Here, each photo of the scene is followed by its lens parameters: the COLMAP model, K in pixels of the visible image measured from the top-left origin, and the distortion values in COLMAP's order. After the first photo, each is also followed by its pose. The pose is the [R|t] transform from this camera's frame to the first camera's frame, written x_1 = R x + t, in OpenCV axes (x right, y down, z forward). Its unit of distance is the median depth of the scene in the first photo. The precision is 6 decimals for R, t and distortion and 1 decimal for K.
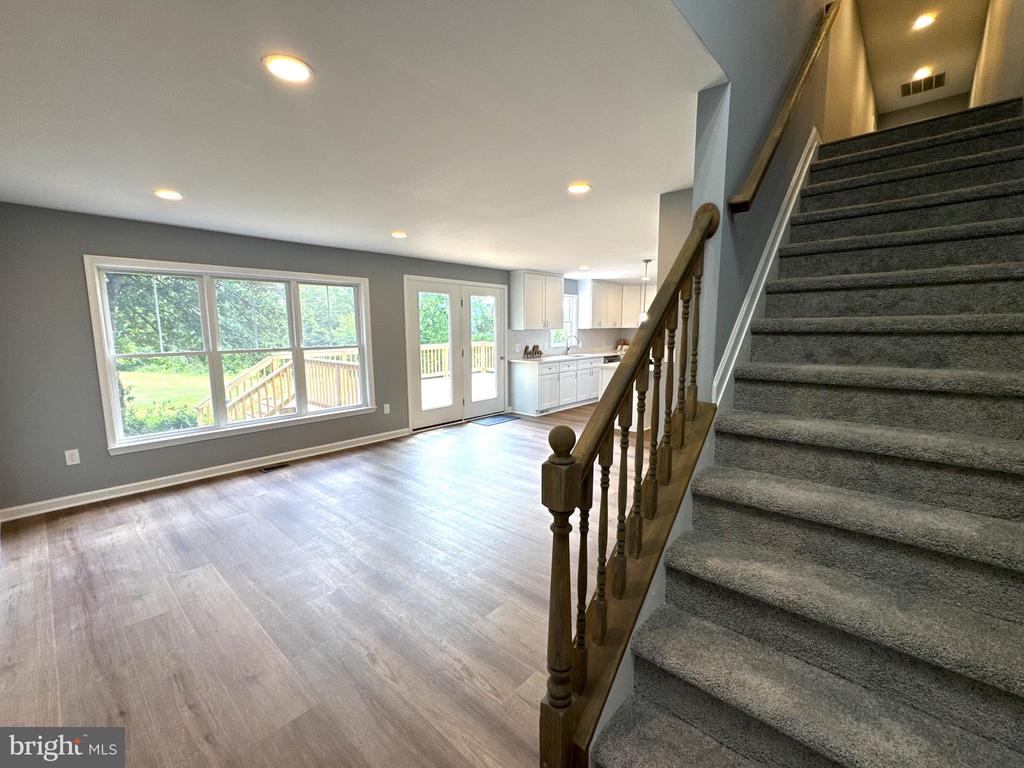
lens RADIAL K [[440.9, 0, 512.1], [0, 440.9, 386.1], [0, 0, 1]] dist [-0.000533, -0.000156]
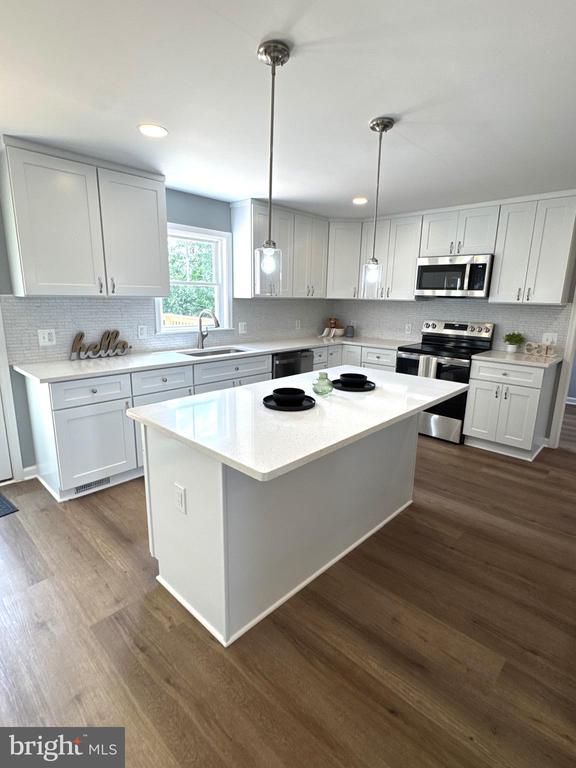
lens RADIAL K [[390.0, 0, 289.3], [0, 390.0, 381.6], [0, 0, 1]] dist [-0.002198, -0.000230]
pose [[0.999476, 0.026641, -0.018406, 0.269193], [-0.025083, 0.996460, 0.080234, -0.079972], [0.020479, -0.079730, 0.996606, 0.609583]]
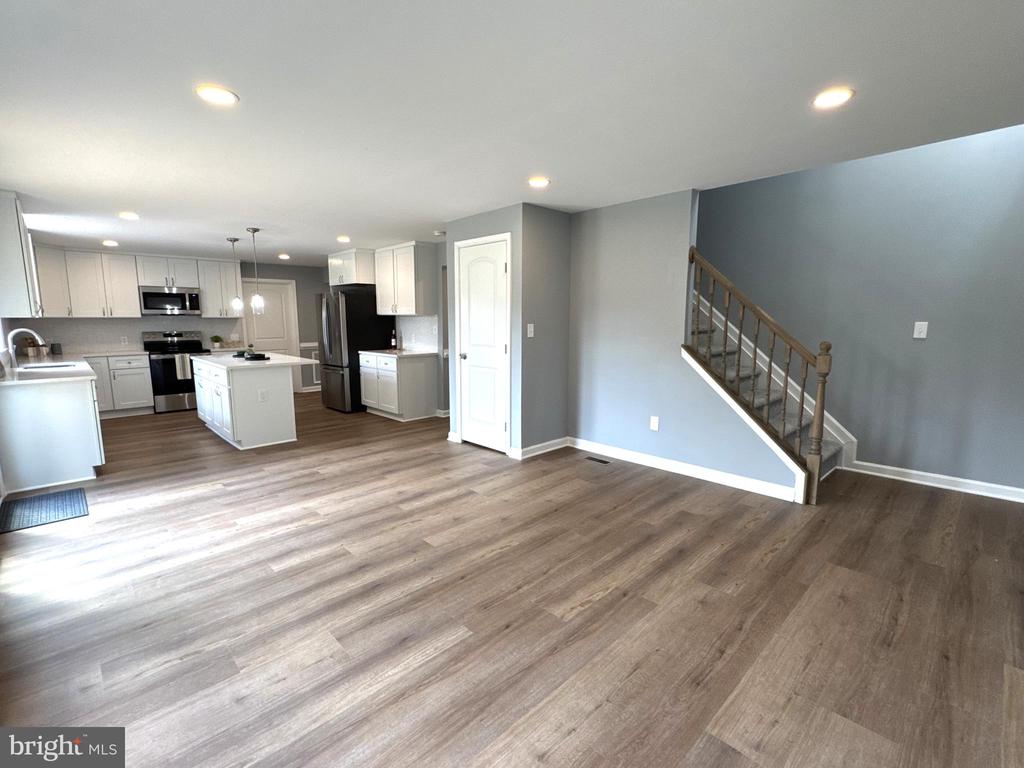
lens RADIAL K [[470.6, 0, 510.4], [0, 470.6, 384.7], [0, 0, 1]] dist [-0.000904, -0.000286]
pose [[0.077689, -0.136578, 0.987578, -0.438944], [0.139720, 0.982288, 0.124855, -0.042057], [-0.987139, 0.128285, 0.095395, 0.411352]]
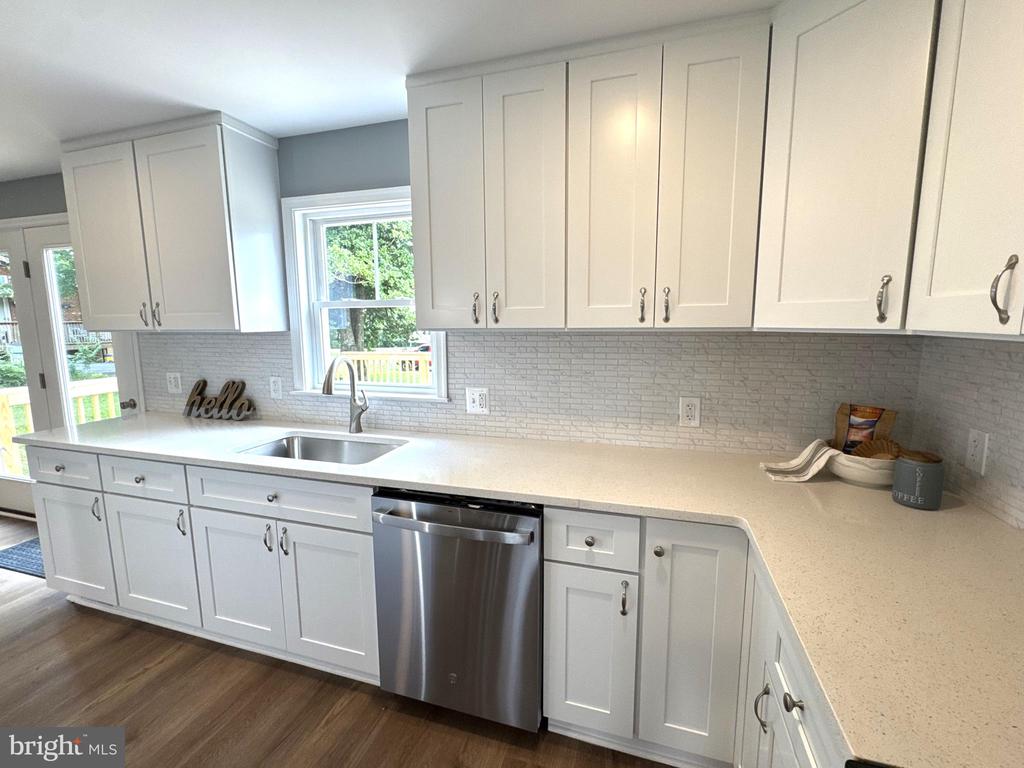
lens RADIAL K [[454.3, 0, 510.6], [0, 454.3, 383.1], [0, 0, 1]] dist [-0.002145, -0.000820]
pose [[0.412360, 0.125603, -0.902321, 0.450636], [-0.118475, 0.989433, 0.083587, -0.148644], [0.903284, 0.072434, 0.422883, 1.094120]]
